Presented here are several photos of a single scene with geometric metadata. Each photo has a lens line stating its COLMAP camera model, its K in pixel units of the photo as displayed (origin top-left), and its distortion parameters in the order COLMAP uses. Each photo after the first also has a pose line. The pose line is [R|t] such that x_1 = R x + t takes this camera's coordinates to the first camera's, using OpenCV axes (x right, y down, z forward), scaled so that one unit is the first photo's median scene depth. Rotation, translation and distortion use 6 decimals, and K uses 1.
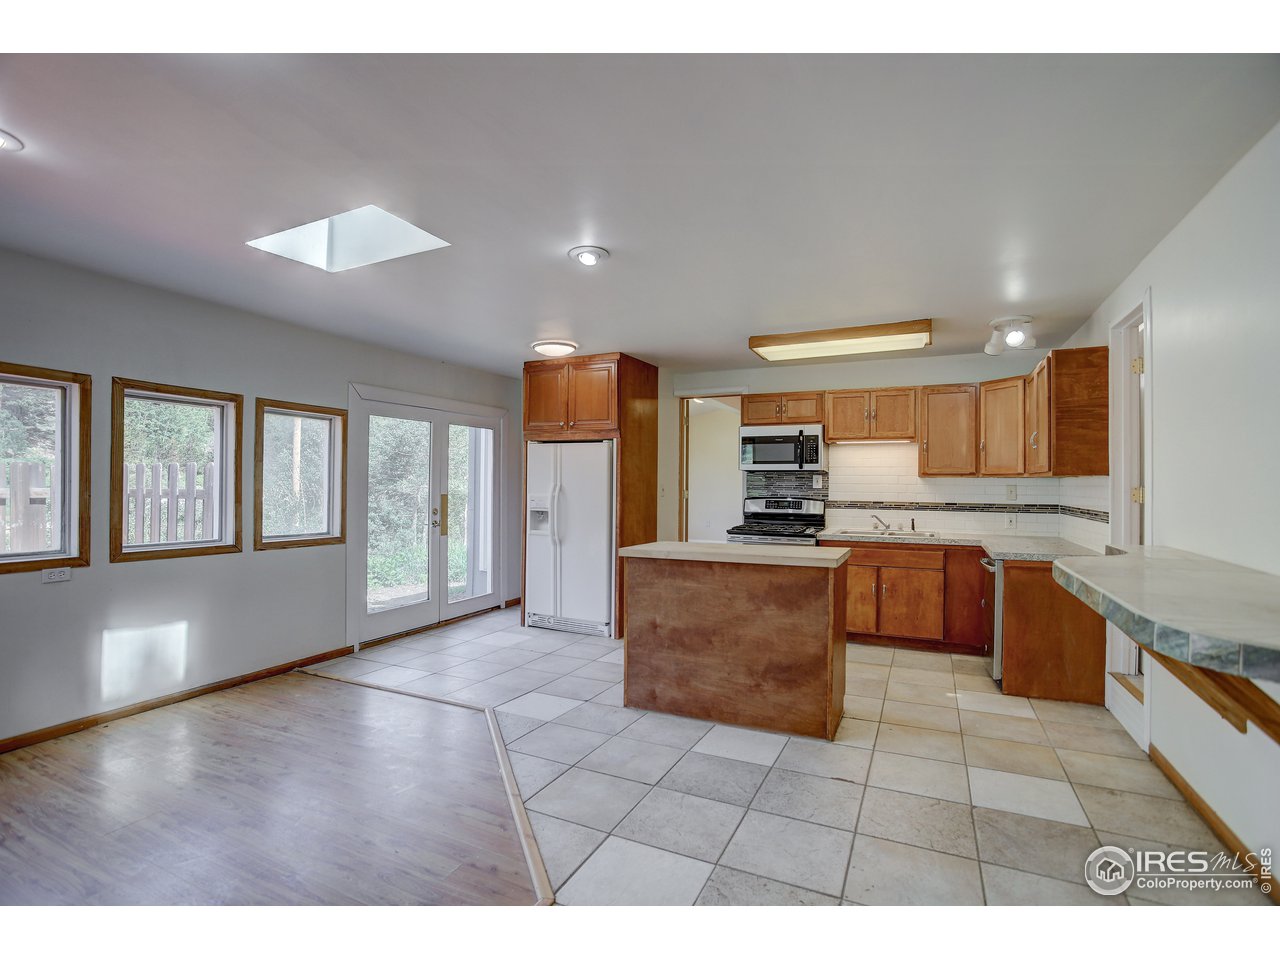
lens RADIAL K [[627.9, 0, 636.1], [0, 627.9, 482.9], [0, 0, 1]] dist [-0.039580, 0.011066]
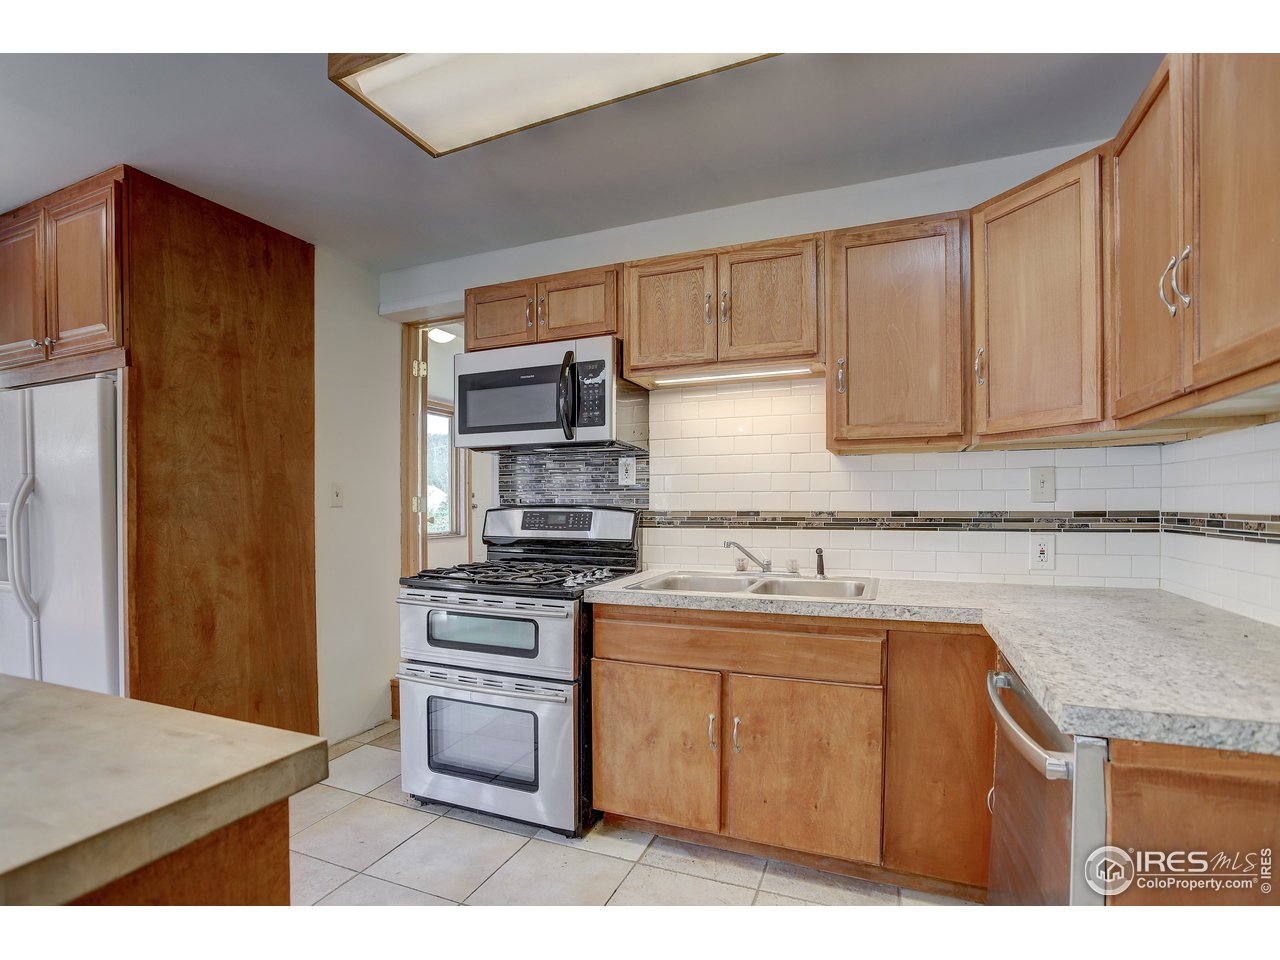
lens RADIAL K [[627.9, 0, 627.6], [0, 627.9, 520.5], [0, 0, 1]] dist [-0.039580, 0.011066]
pose [[0.999268, -0.012484, 0.036171, 0.302508], [0.011593, 0.999627, 0.024737, 0.025908], [-0.036466, -0.024299, 0.999039, 0.581810]]
